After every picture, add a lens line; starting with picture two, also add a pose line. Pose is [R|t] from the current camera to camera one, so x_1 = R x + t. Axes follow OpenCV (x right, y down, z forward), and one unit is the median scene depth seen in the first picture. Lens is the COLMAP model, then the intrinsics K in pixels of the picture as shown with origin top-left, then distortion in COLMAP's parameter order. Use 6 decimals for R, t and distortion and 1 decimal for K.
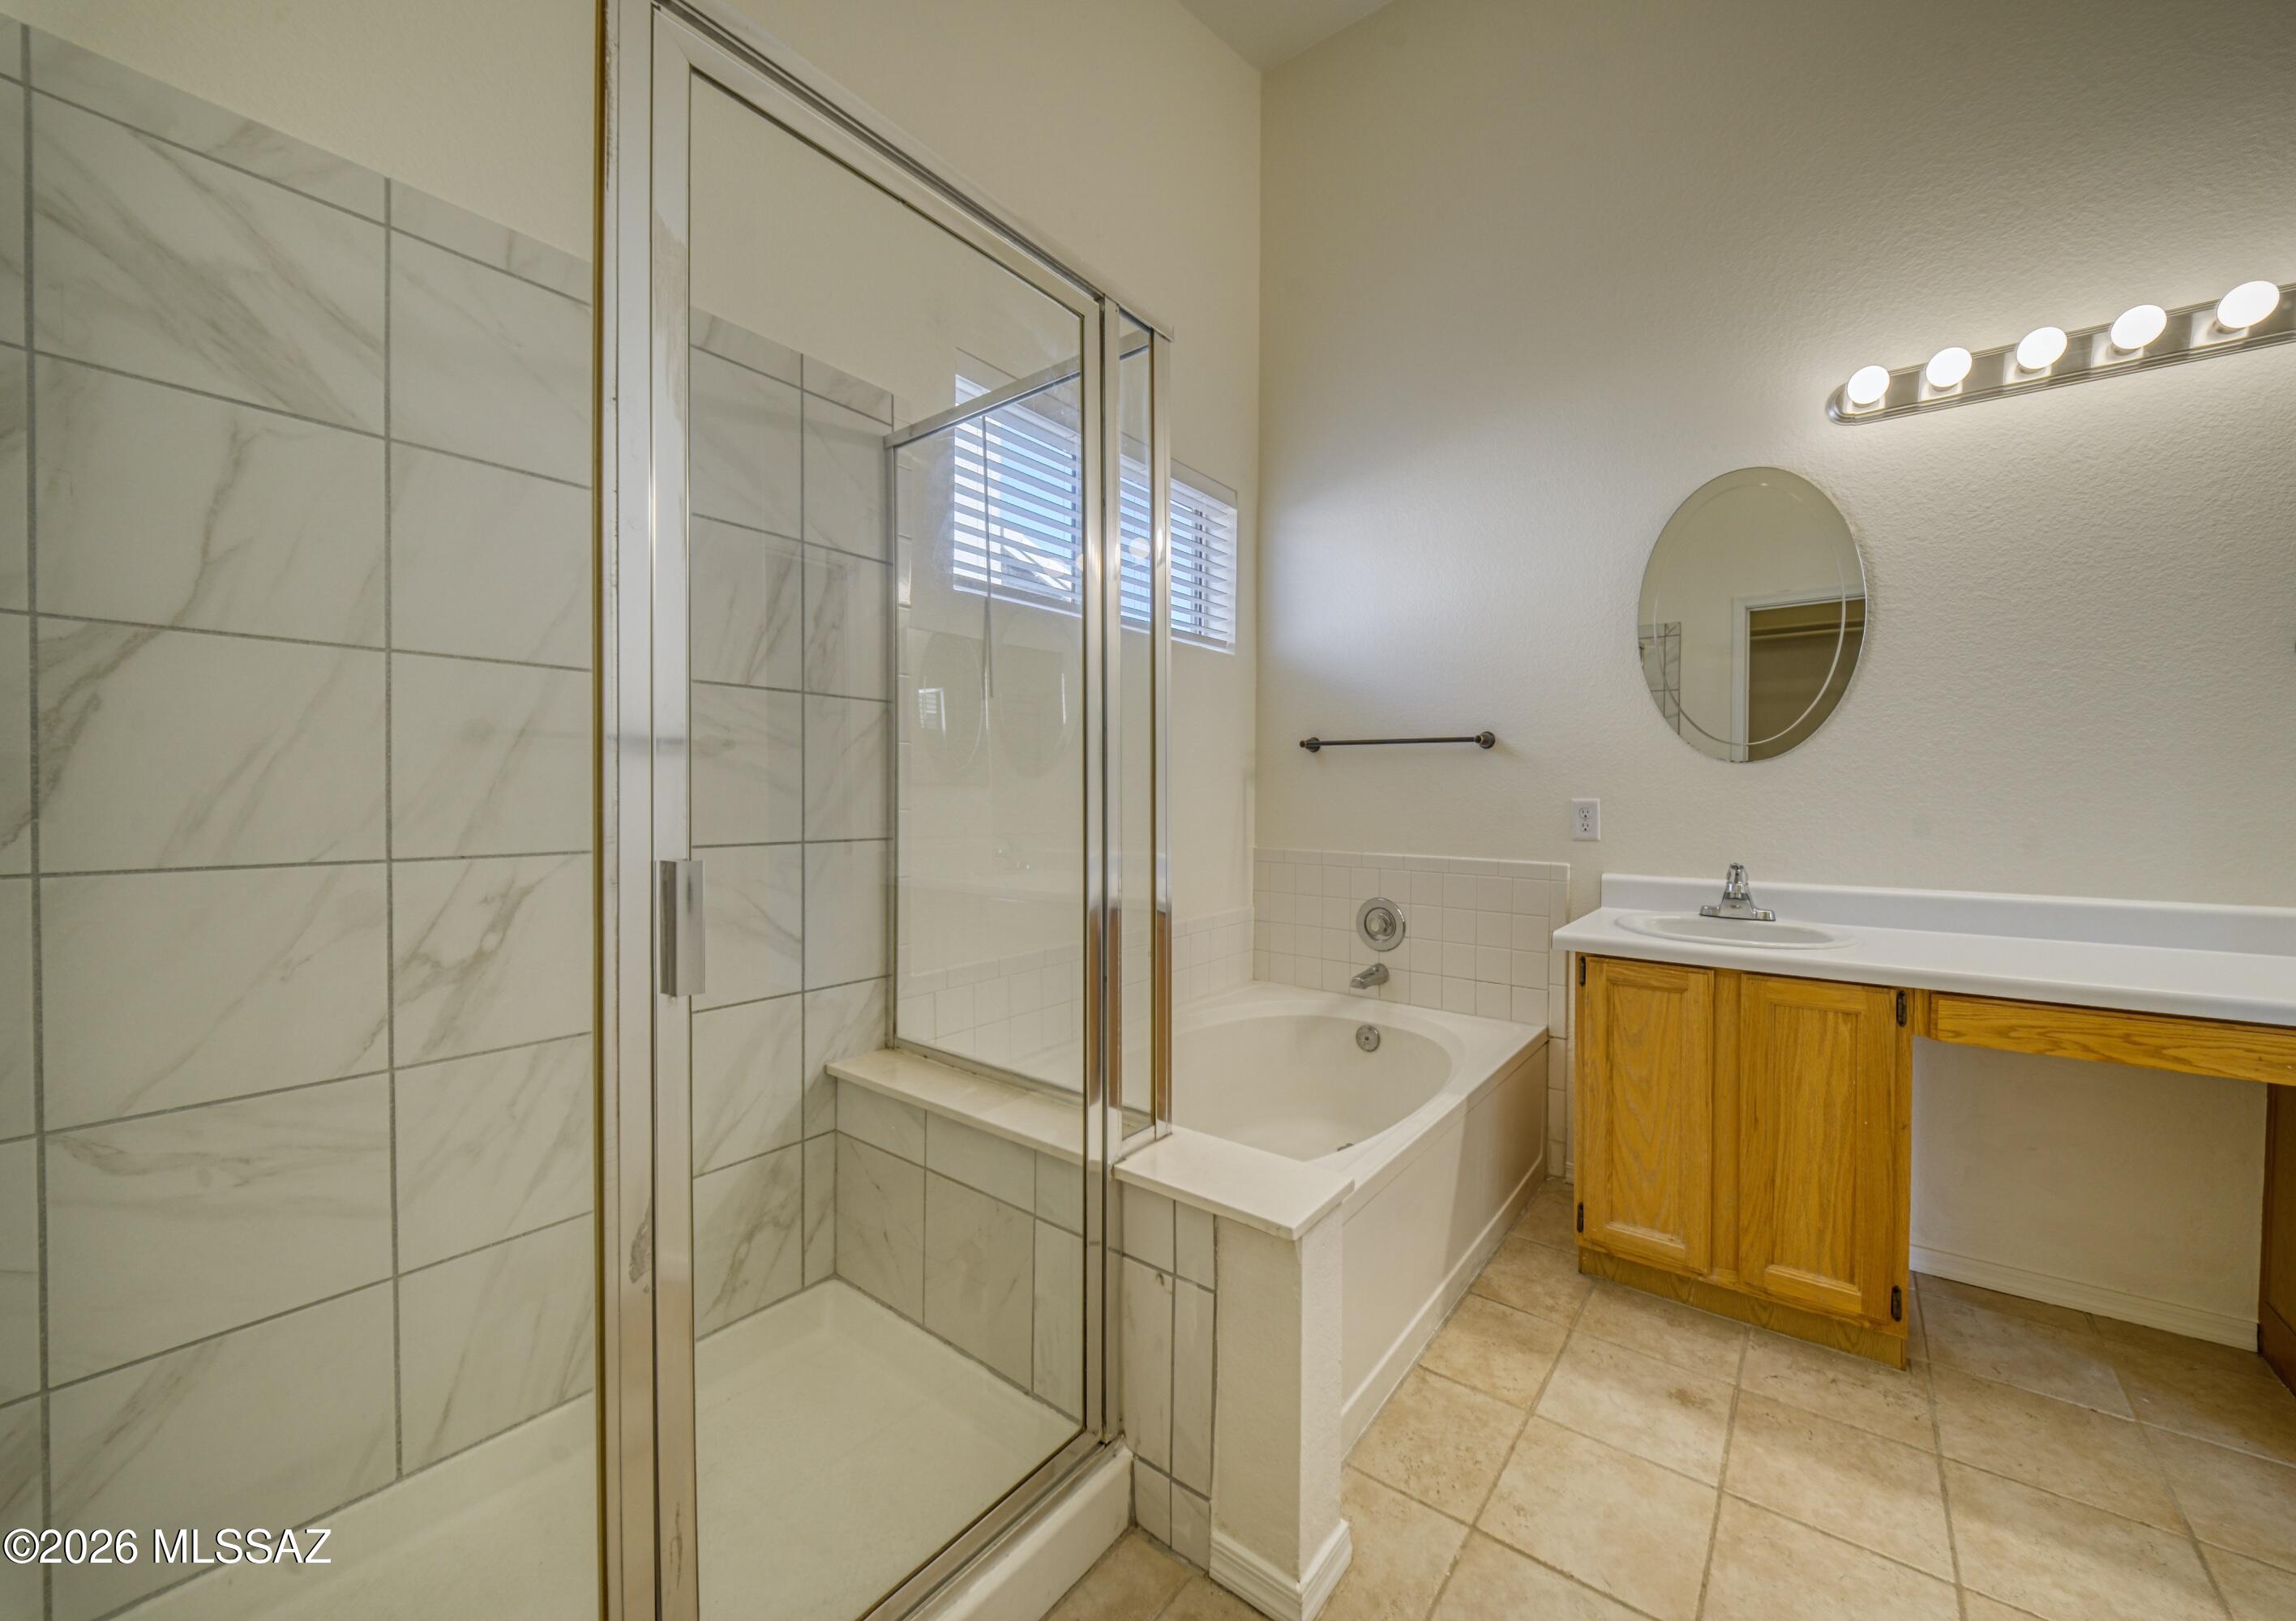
lens RADIAL K [[854.5, 0, 1219.4], [0, 854.5, 808.9], [0, 0, 1]] dist [-0.023543, 0.000101]
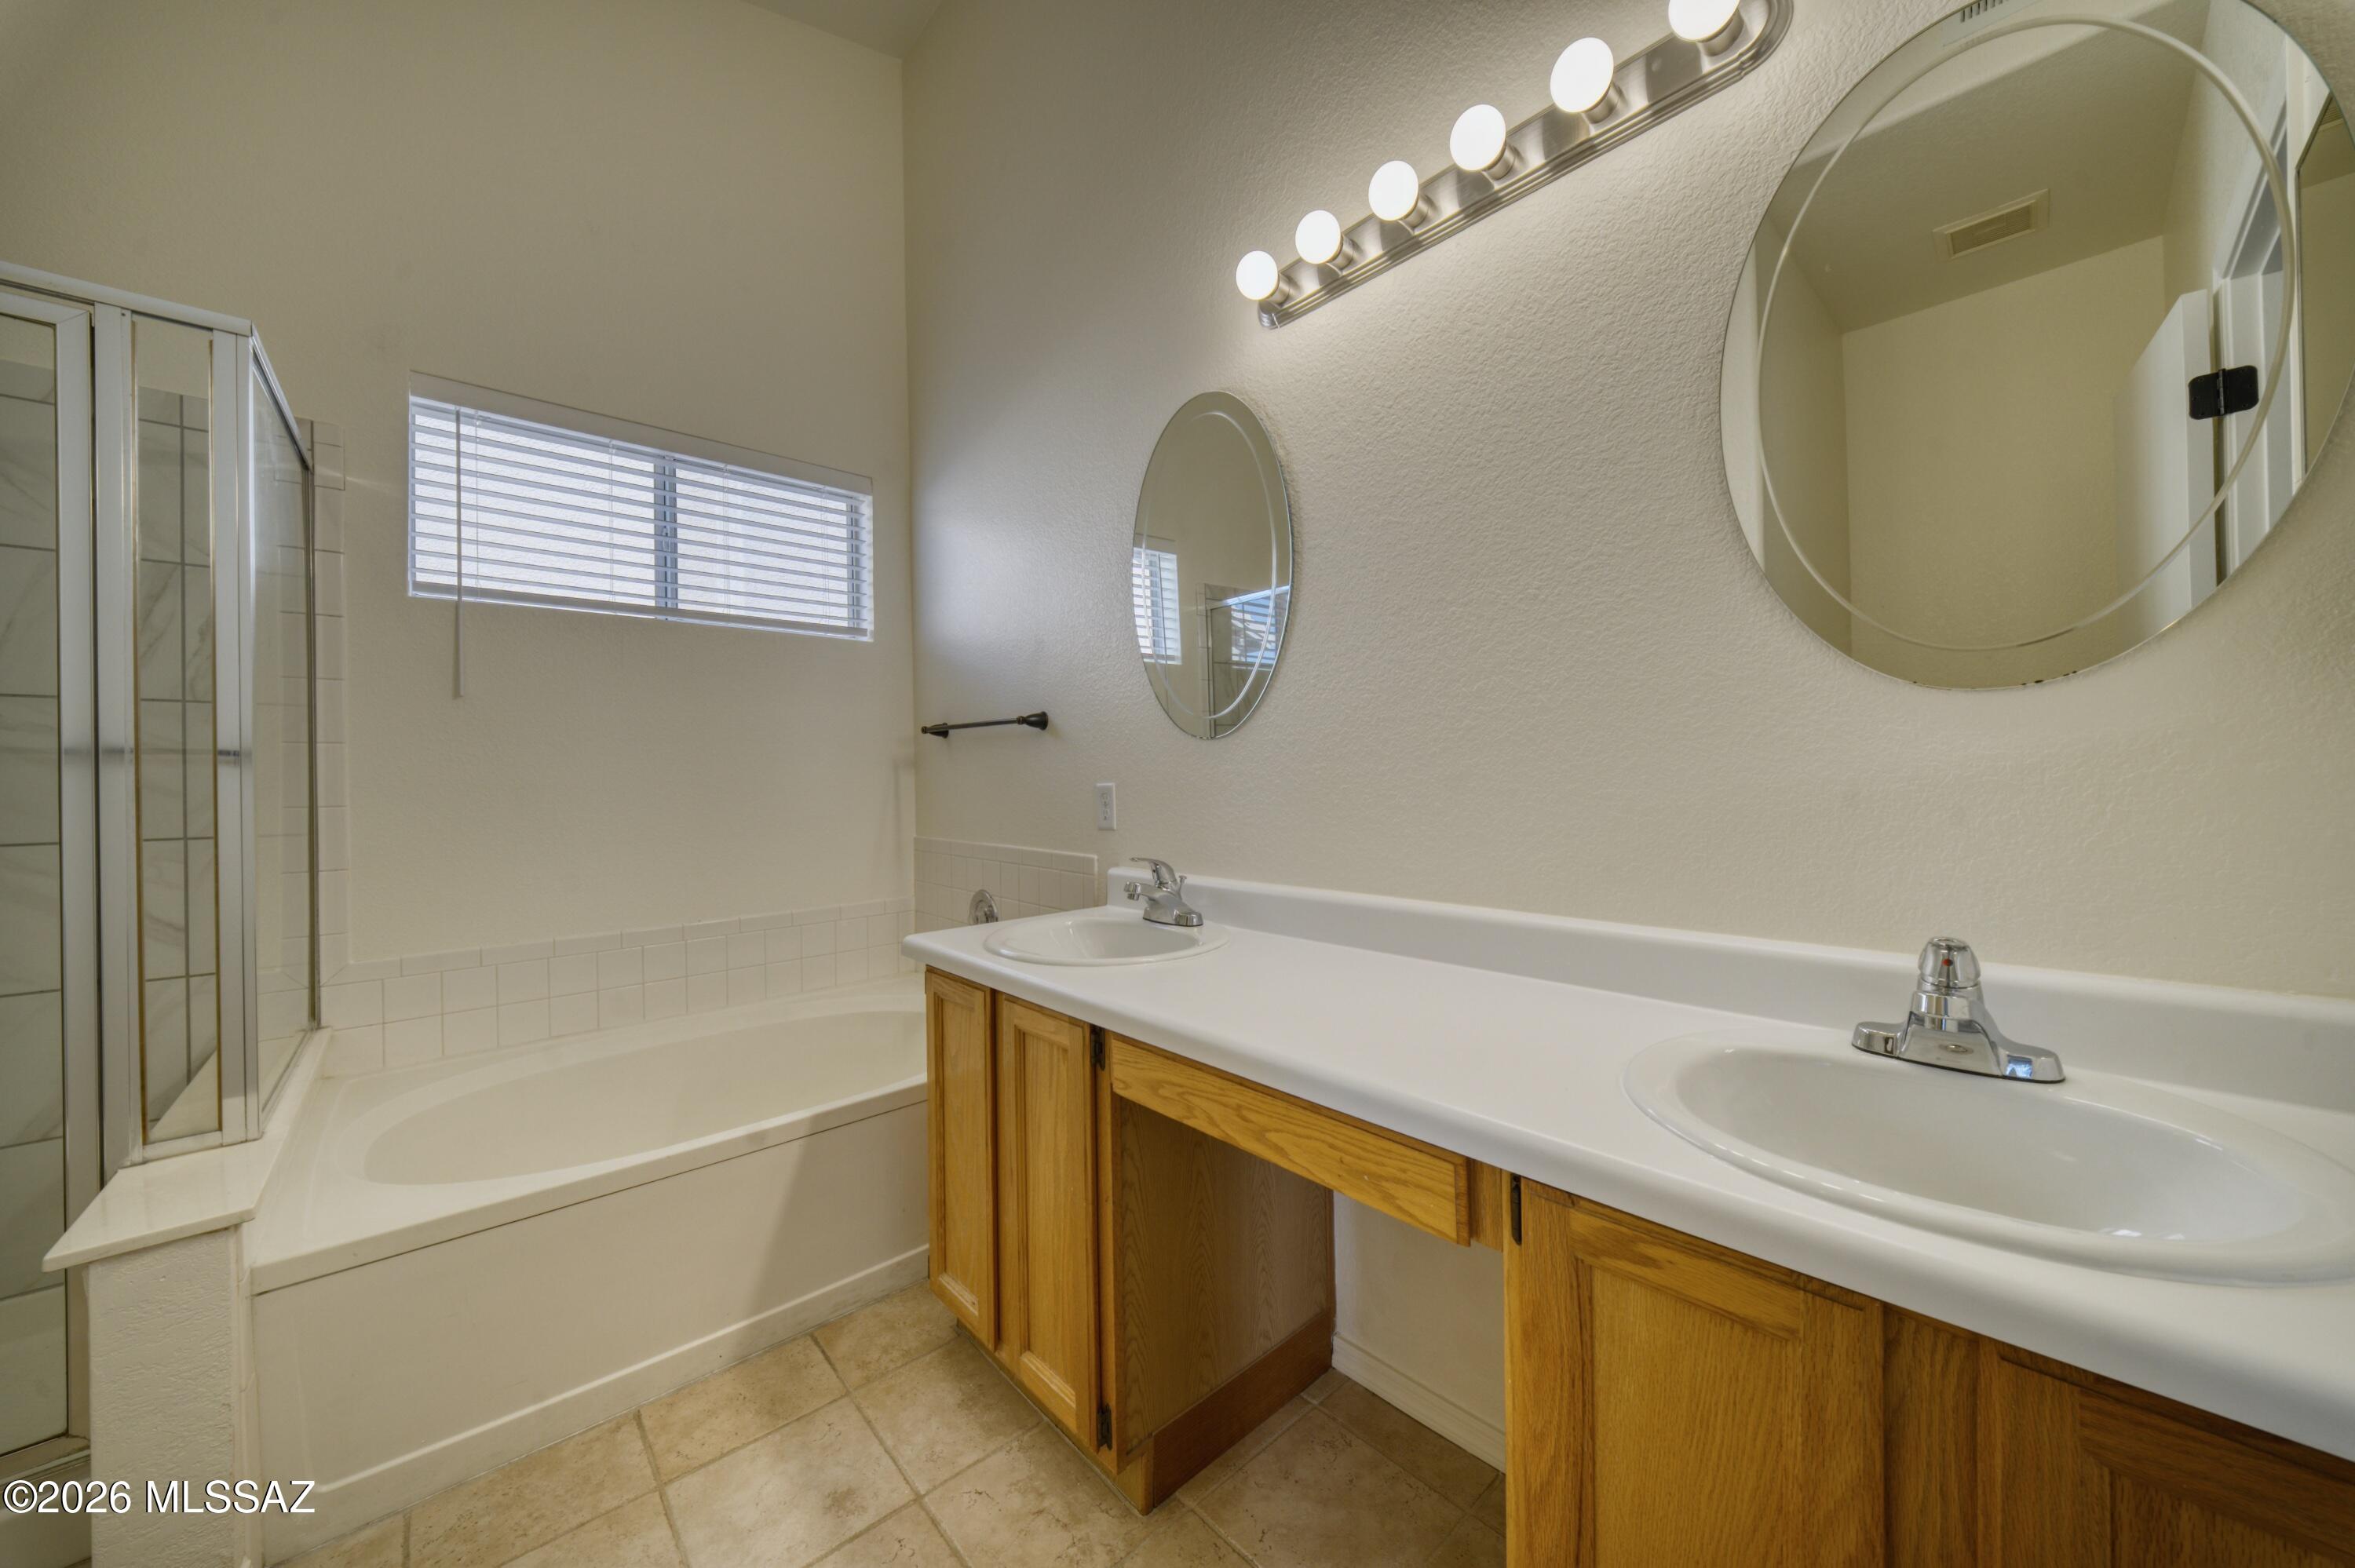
lens RADIAL K [[828.4, 0, 1200.0], [0, 828.4, 777.4], [0, 0, 1]] dist [-0.000240, -0.009139]
pose [[0.981694, -0.017511, -0.189656, 0.985859], [0.014543, 0.999749, -0.017028, -0.002224], [0.189907, 0.013958, 0.981703, 0.229501]]
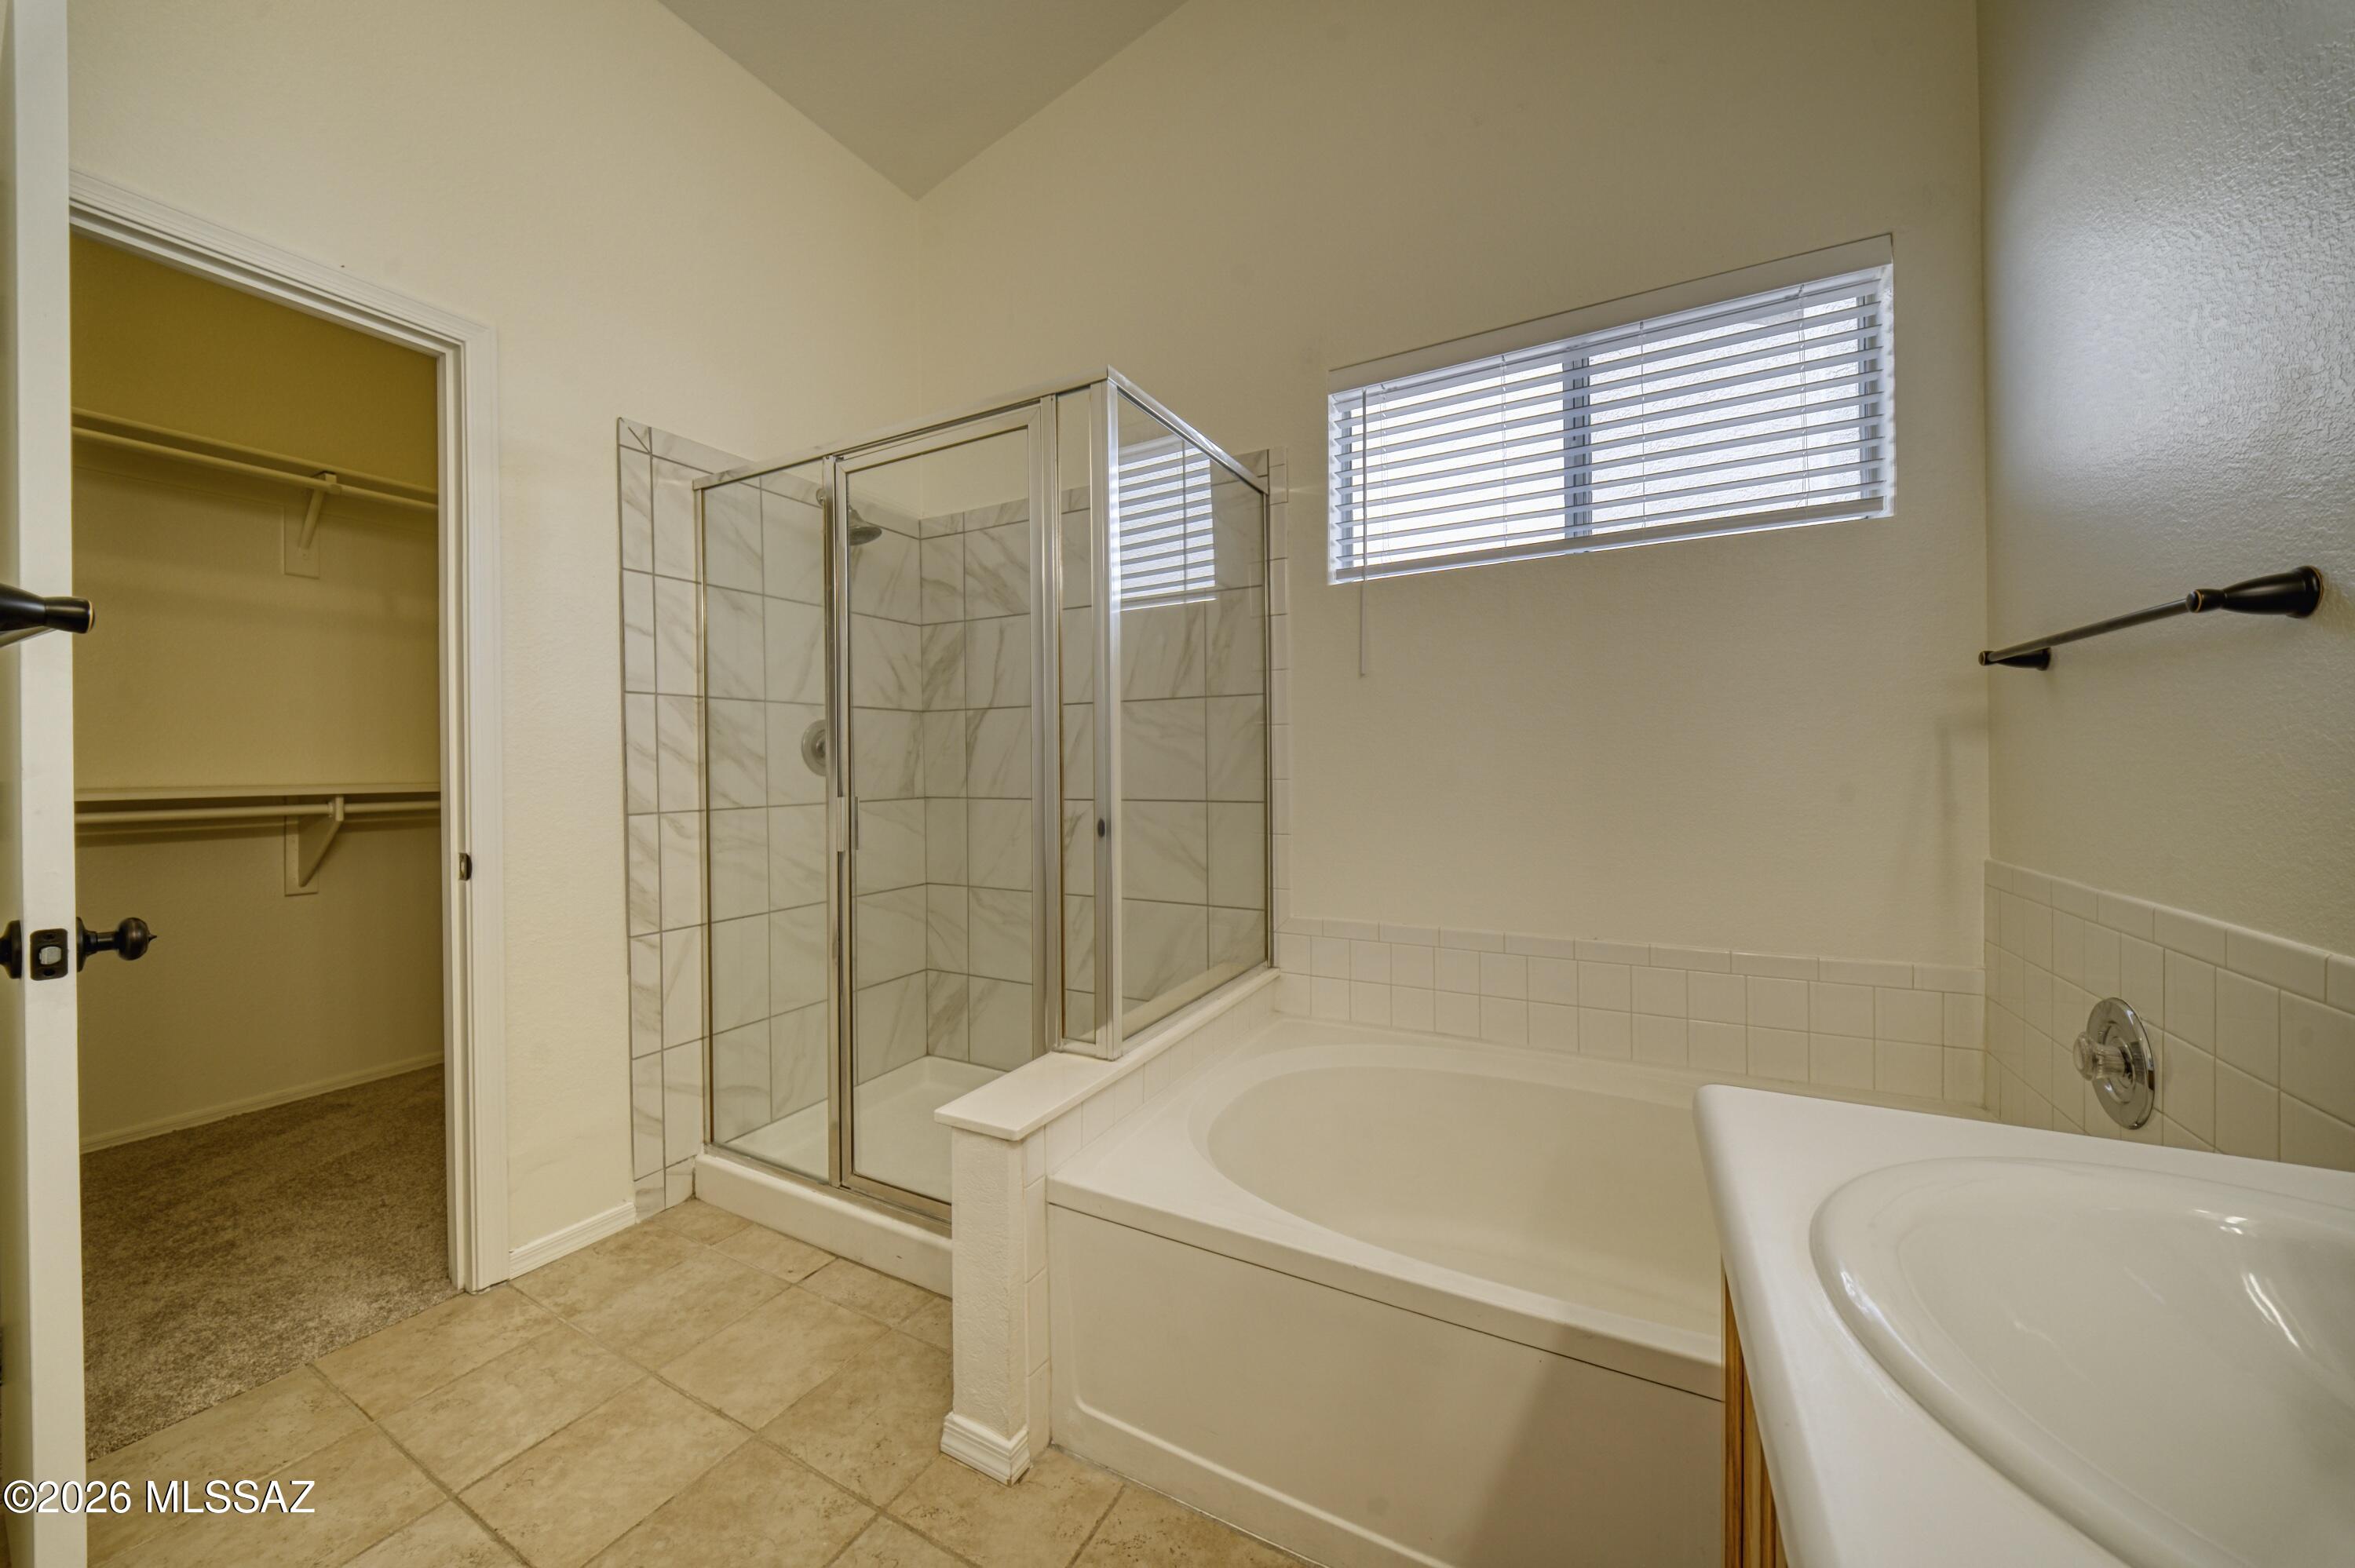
lens RADIAL K [[828.4, 0, 1200.0], [0, 828.4, 777.4], [0, 0, 1]] dist [-0.000240, -0.009139]
pose [[0.123261, 0.005212, -0.992361, 0.879017], [-0.007316, 0.999964, 0.004343, -0.006830], [0.992347, 0.006725, 0.123294, 0.794916]]
